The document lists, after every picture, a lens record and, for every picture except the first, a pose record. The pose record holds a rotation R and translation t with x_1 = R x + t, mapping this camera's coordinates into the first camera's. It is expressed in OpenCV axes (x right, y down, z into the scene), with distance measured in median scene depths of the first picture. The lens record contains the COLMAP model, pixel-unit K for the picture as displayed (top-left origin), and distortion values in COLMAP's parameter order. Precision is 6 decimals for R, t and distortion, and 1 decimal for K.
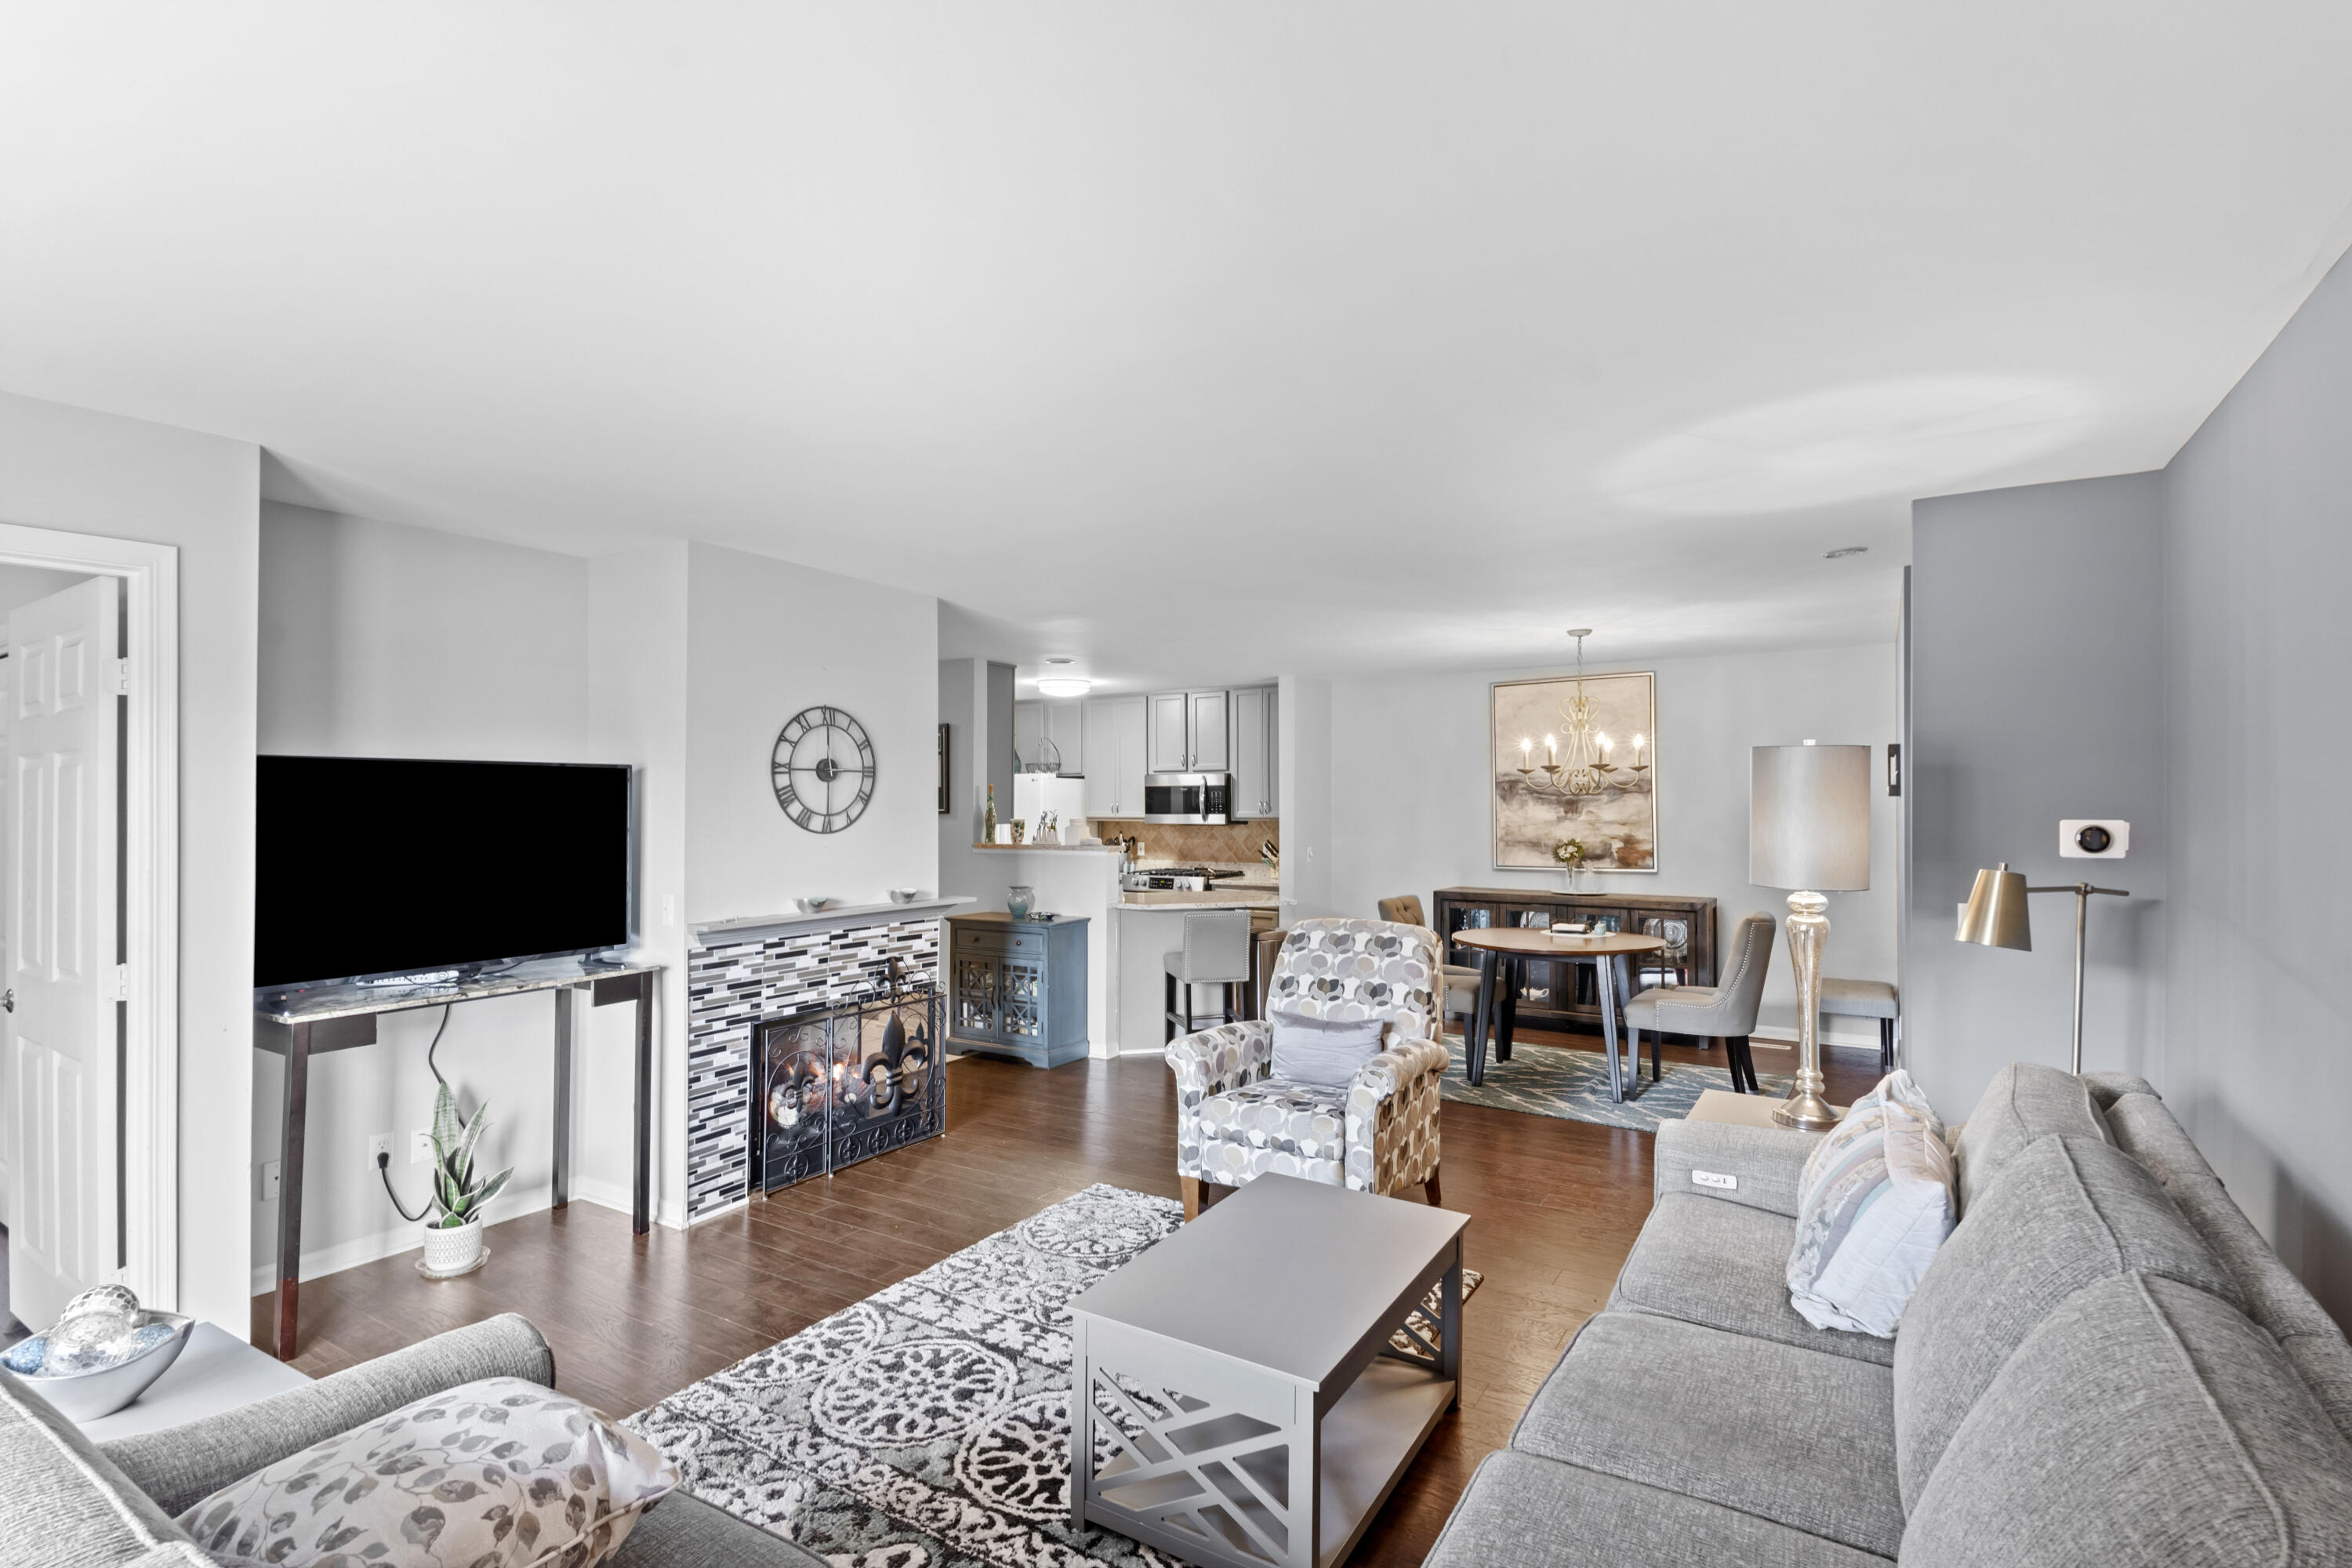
lens RADIAL K [[968.5, 0, 1058.3], [0, 968.5, 807.6], [0, 0, 1]] dist [-0.000122, 0.000025]
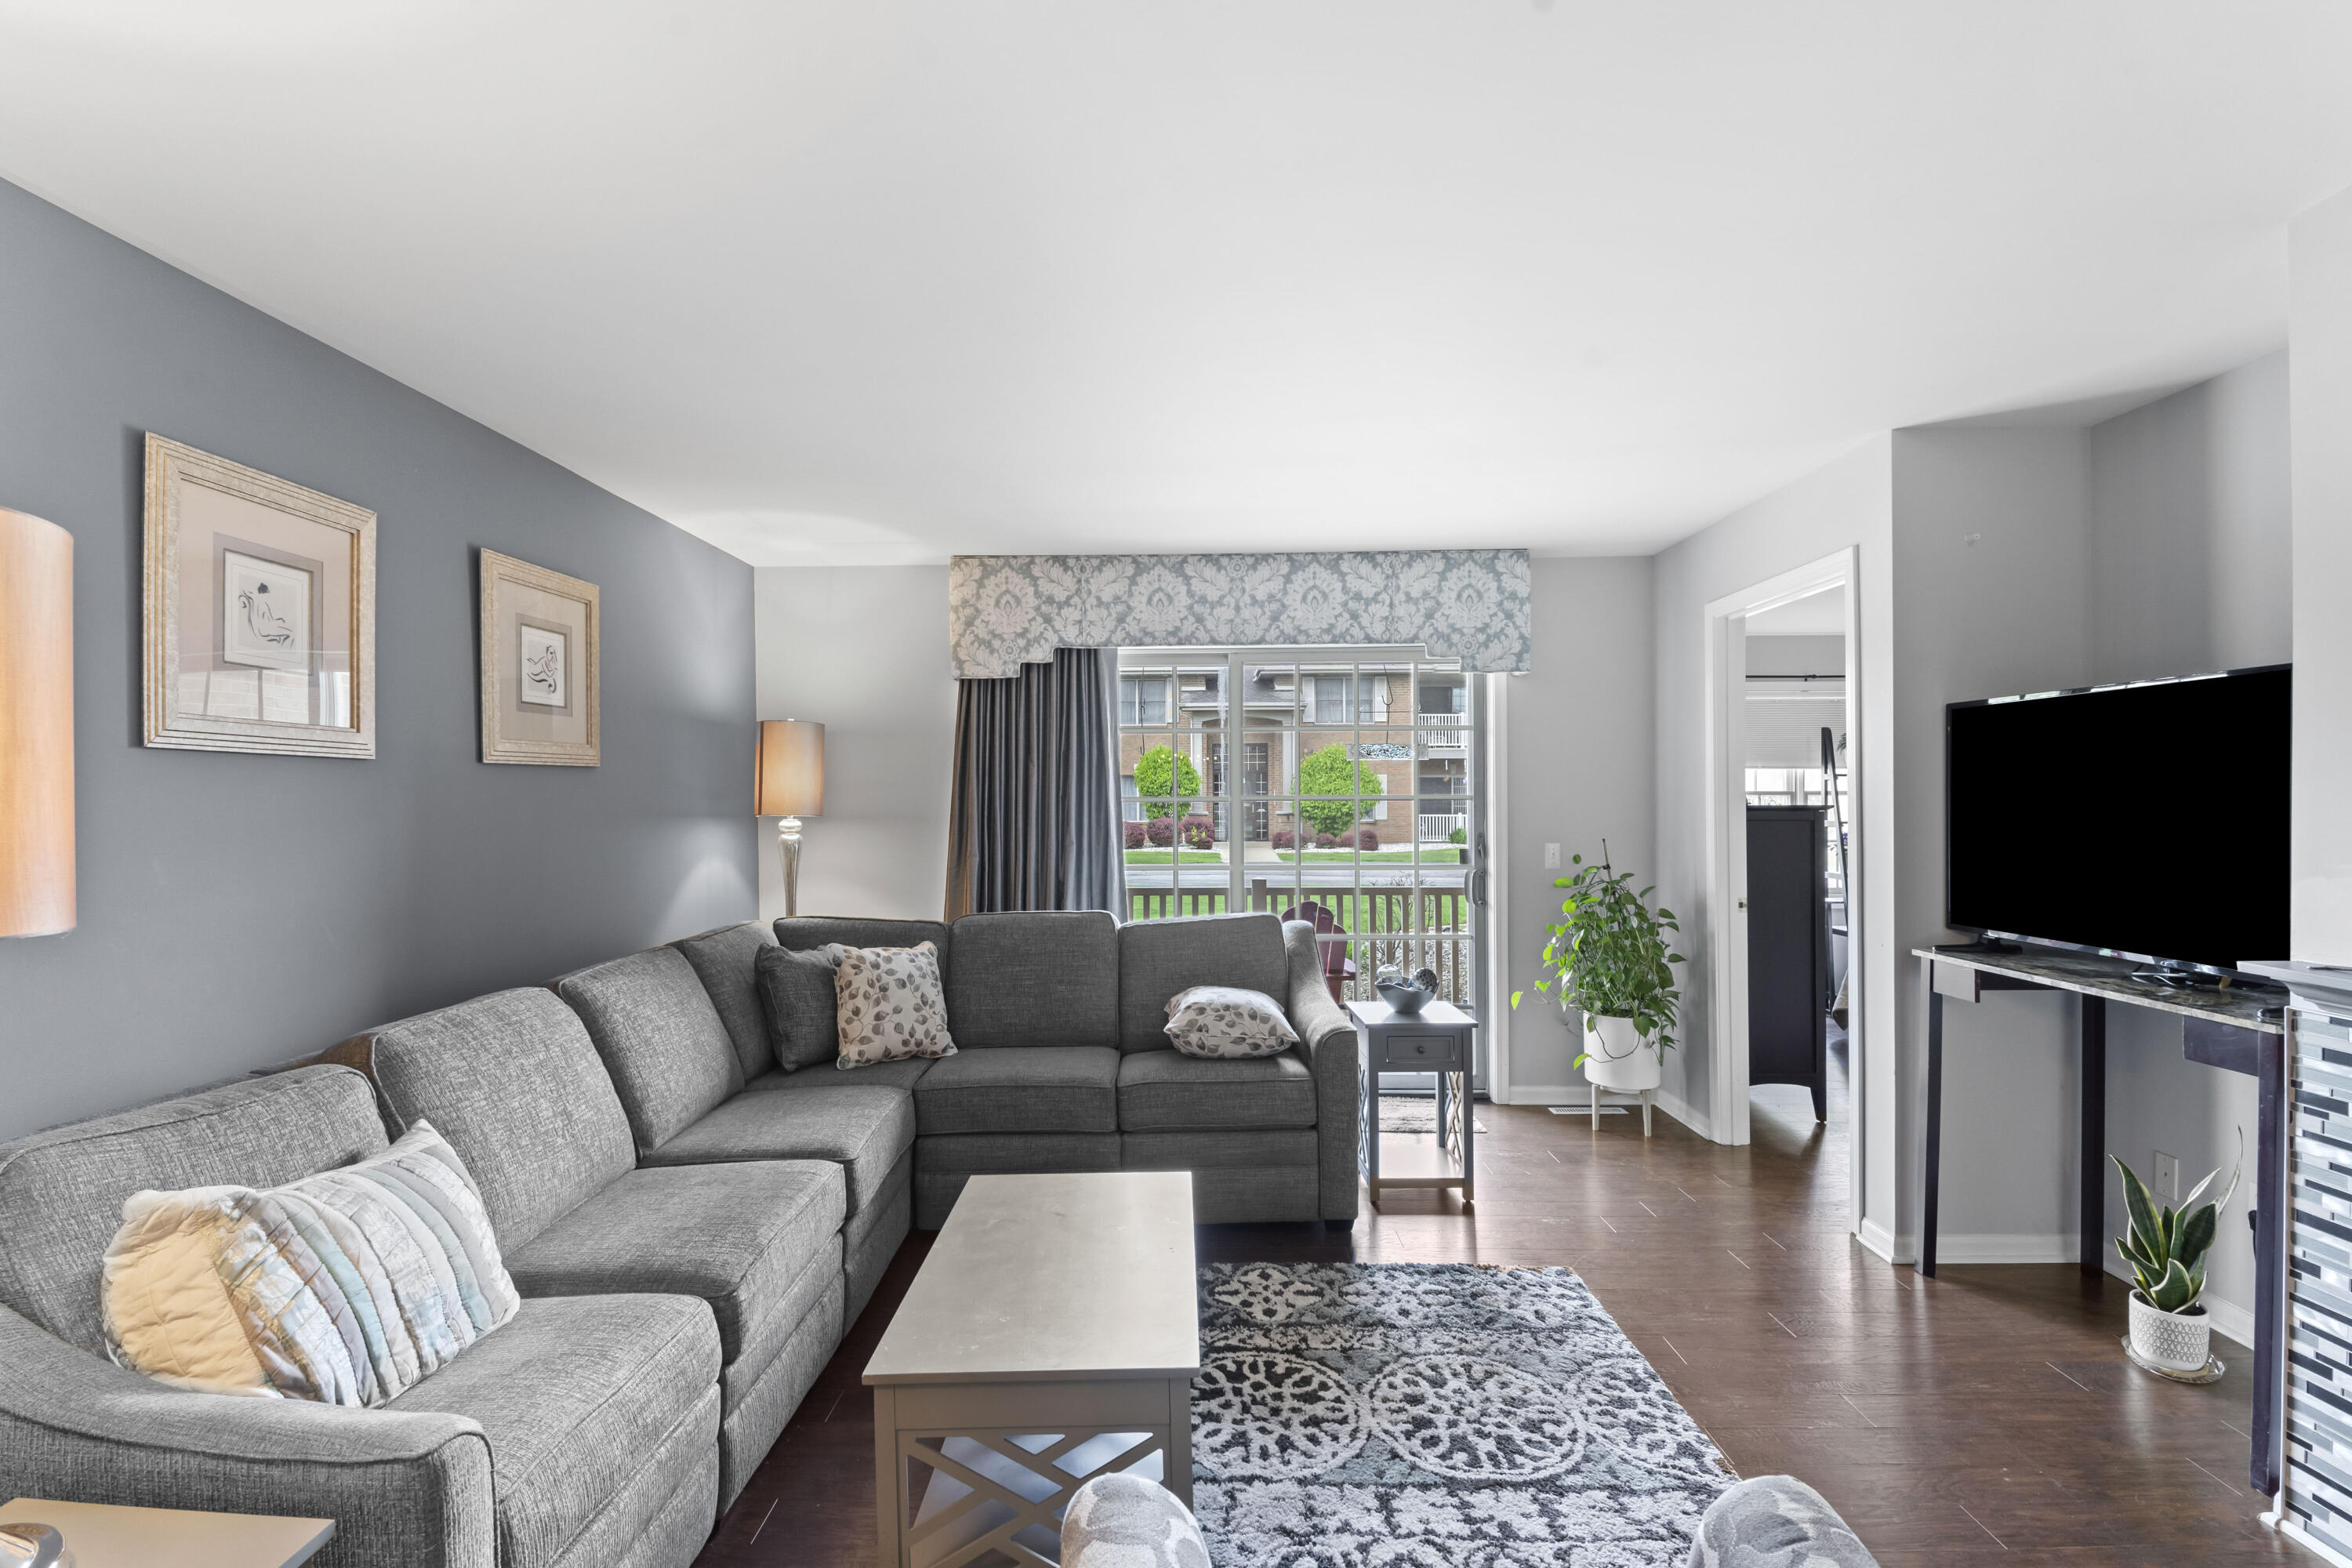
lens RADIAL K [[1055.7, 0, 1187.8], [0, 1055.7, 801.5], [0, 0, 1]] dist [0.007803, -0.003931]
pose [[-0.762372, 0.016467, -0.646929, 0.408818], [0.006210, 0.999816, 0.018132, 0.018044], [0.647109, 0.009806, -0.762334, 0.969166]]
